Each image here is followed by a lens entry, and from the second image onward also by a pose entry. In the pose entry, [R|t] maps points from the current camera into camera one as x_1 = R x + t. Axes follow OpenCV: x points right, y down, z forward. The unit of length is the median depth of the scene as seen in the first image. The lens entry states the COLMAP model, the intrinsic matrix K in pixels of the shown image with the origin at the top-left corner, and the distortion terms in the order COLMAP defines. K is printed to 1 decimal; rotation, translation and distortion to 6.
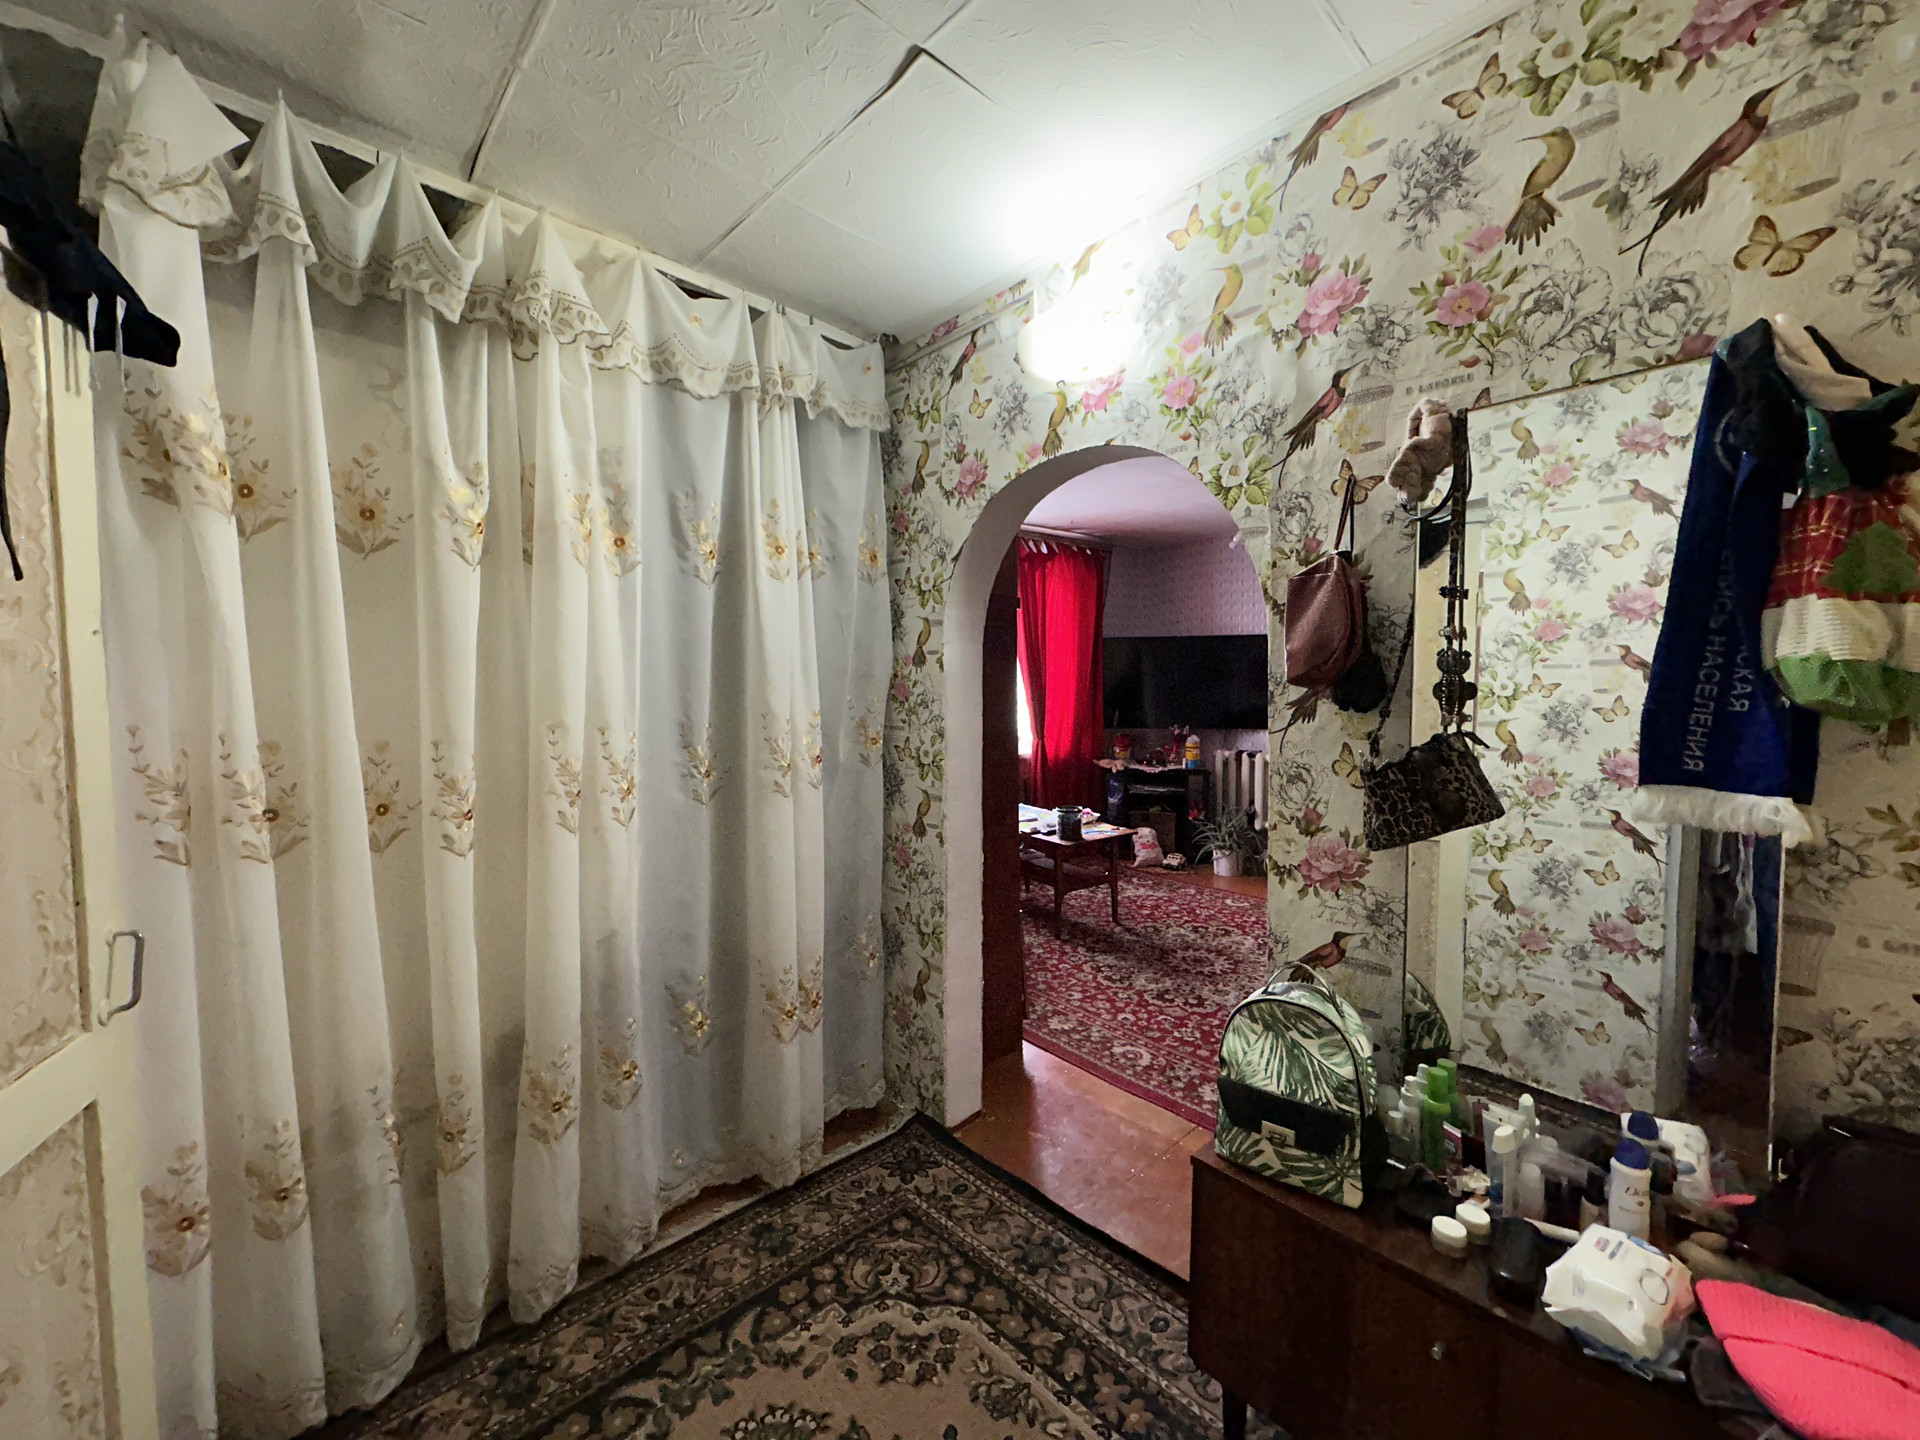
lens RADIAL K [[764.0, 0, 950.6], [0, 764.0, 719.2], [0, 0, 1]] dist [-0.001539, -0.000575]
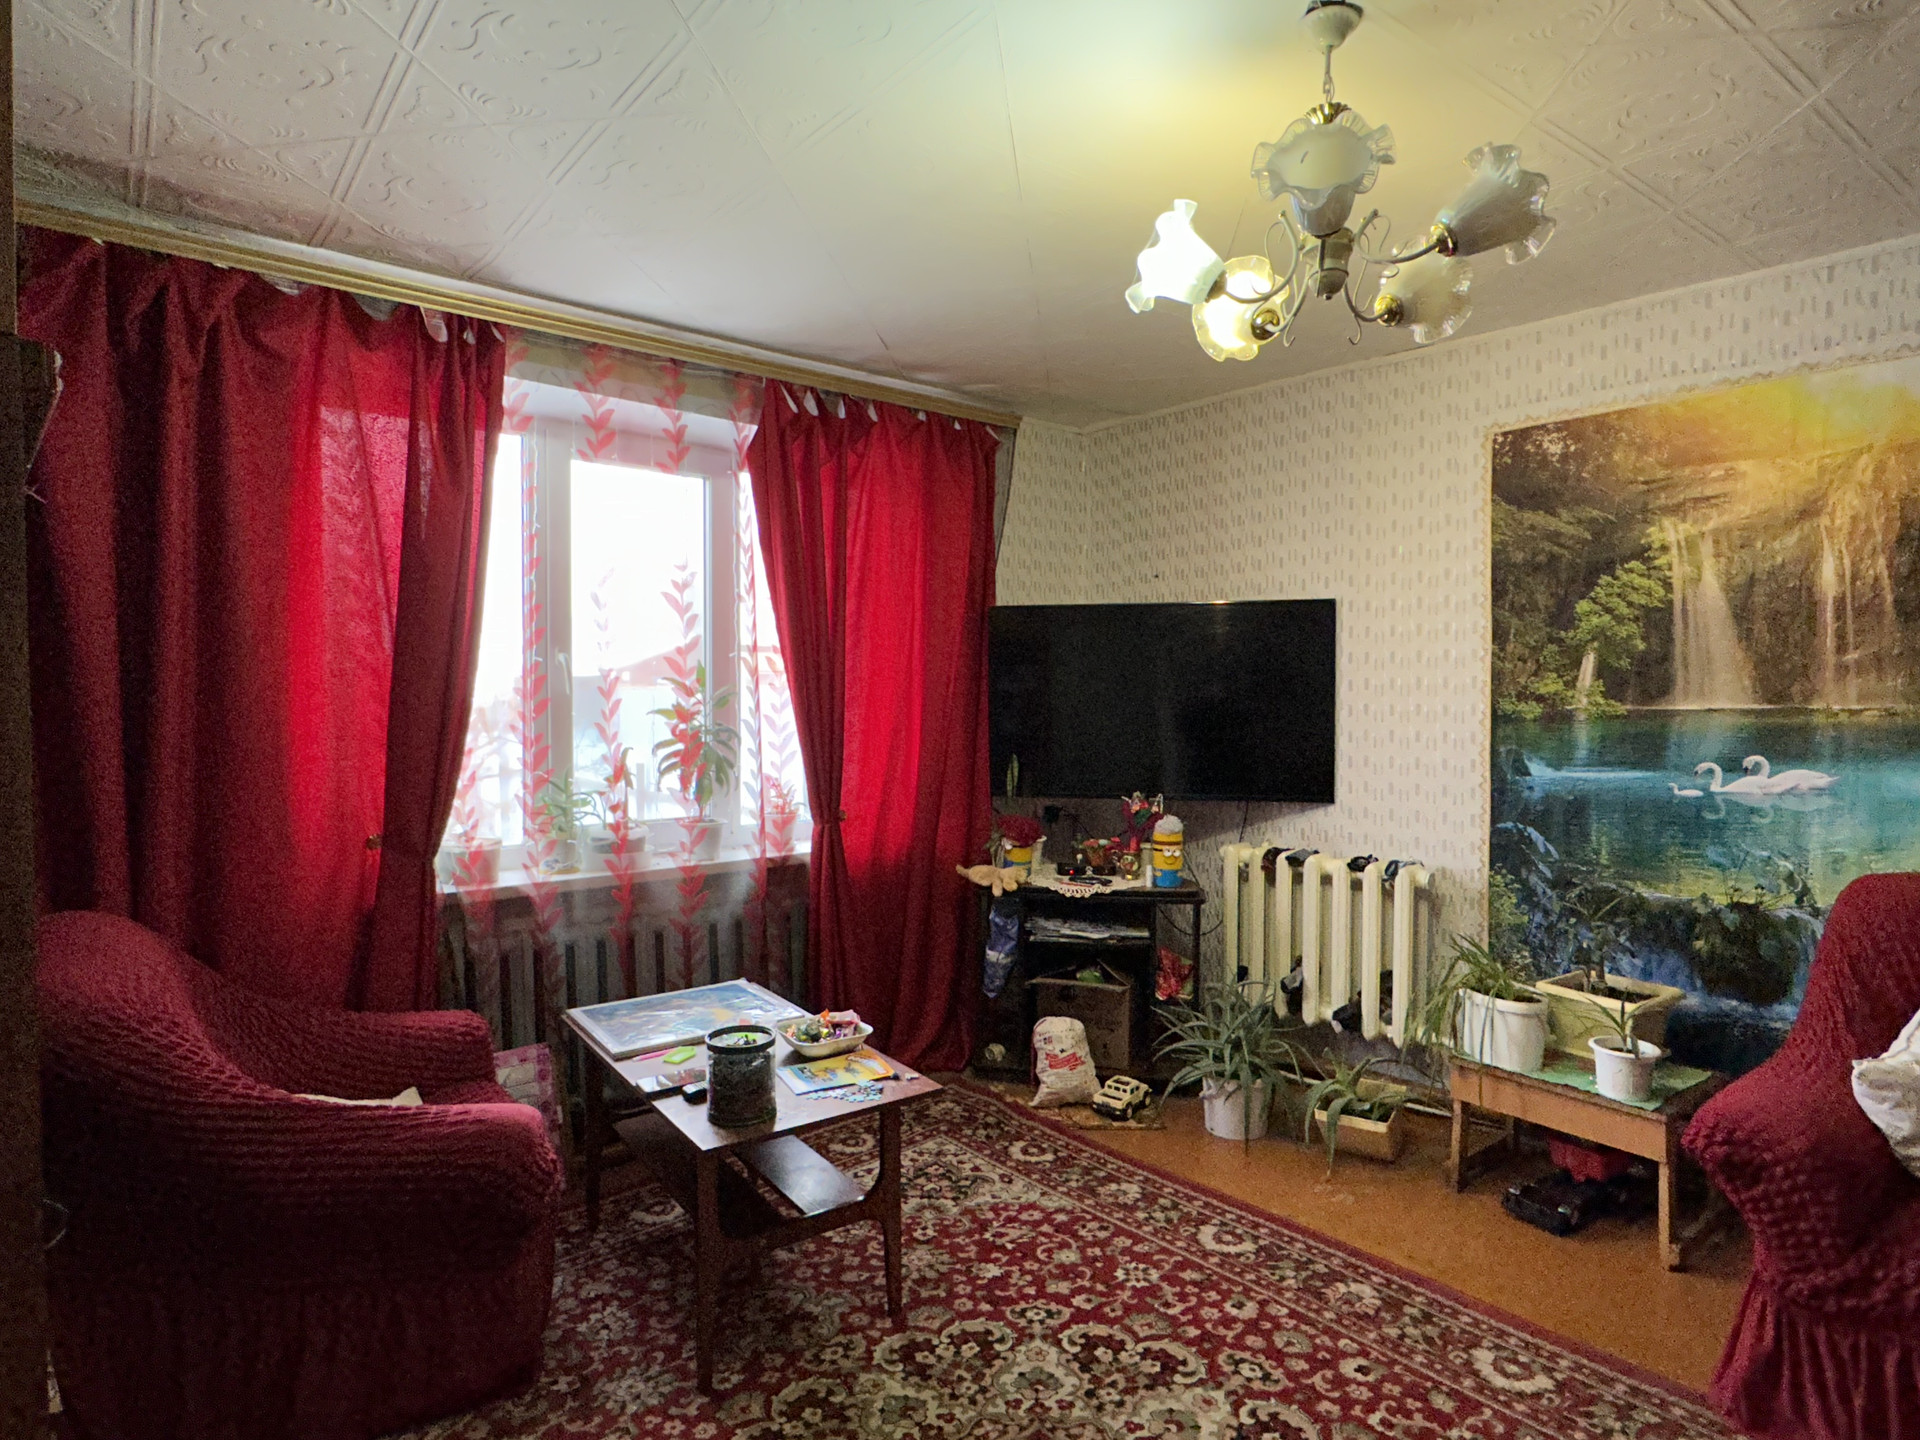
lens RADIAL K [[1078.0, 0, 950.8], [0, 1078.0, 723.1], [0, 0, 1]] dist [-0.004829, 0.002845]
pose [[0.999828, 0.005719, -0.017617, 0.198256], [-0.006170, 0.999651, -0.025670, -0.017258], [0.017464, 0.025775, 0.999515, 0.348191]]
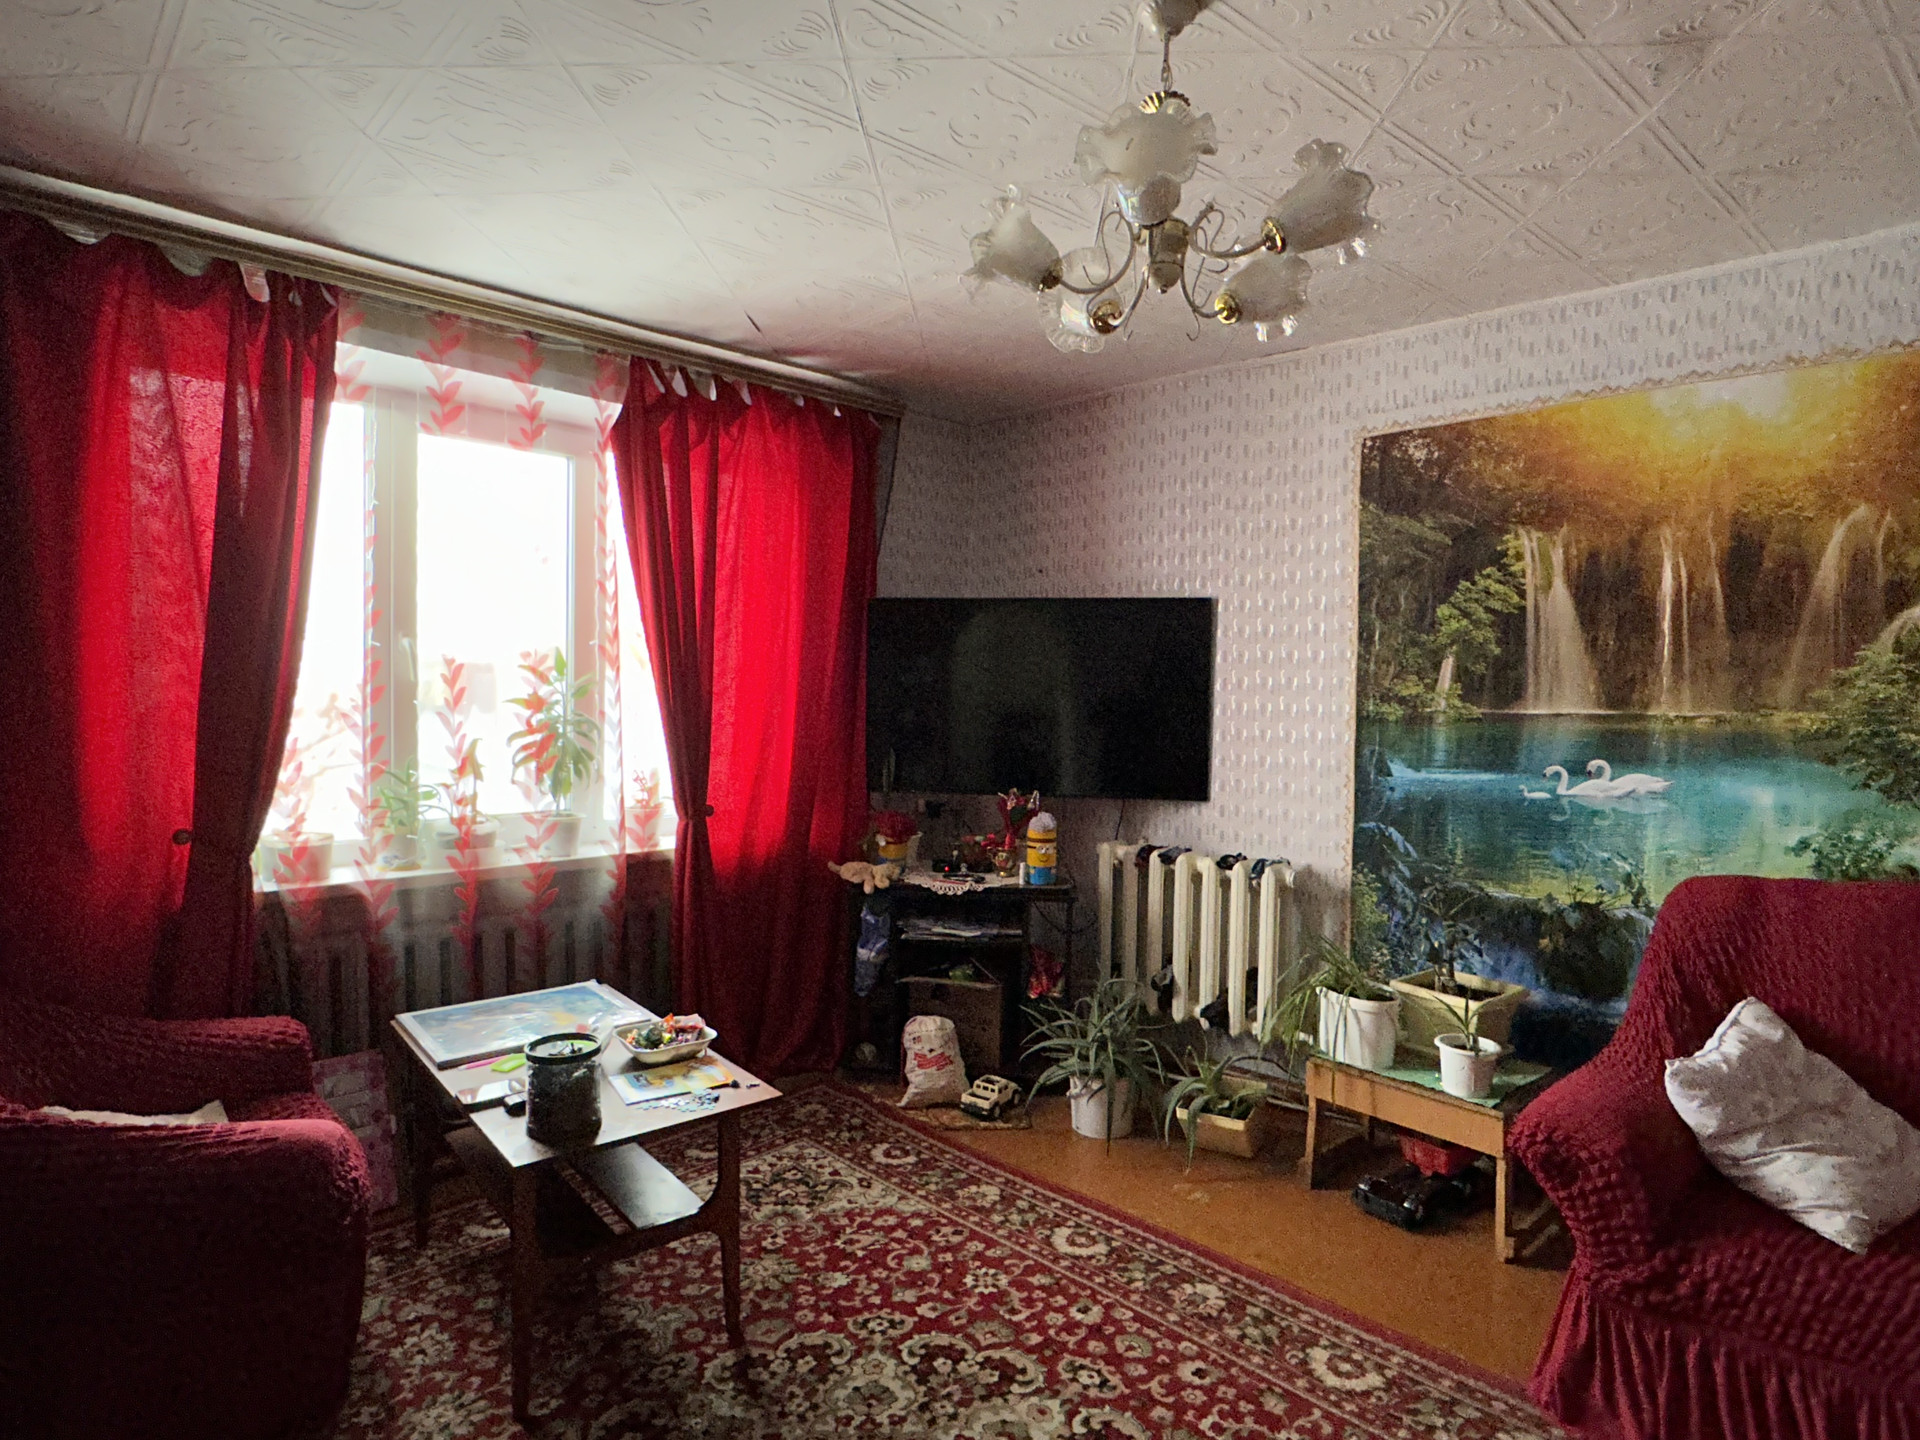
lens RADIAL K [[1078.0, 0, 951.5], [0, 1078.0, 721.6], [0, 0, 1]] dist [-0.004829, 0.002845]
pose [[0.998204, 0.018847, 0.056857, 0.226238], [-0.017781, 0.999658, -0.019196, -0.020191], [-0.057200, 0.018151, 0.998198, 0.359454]]
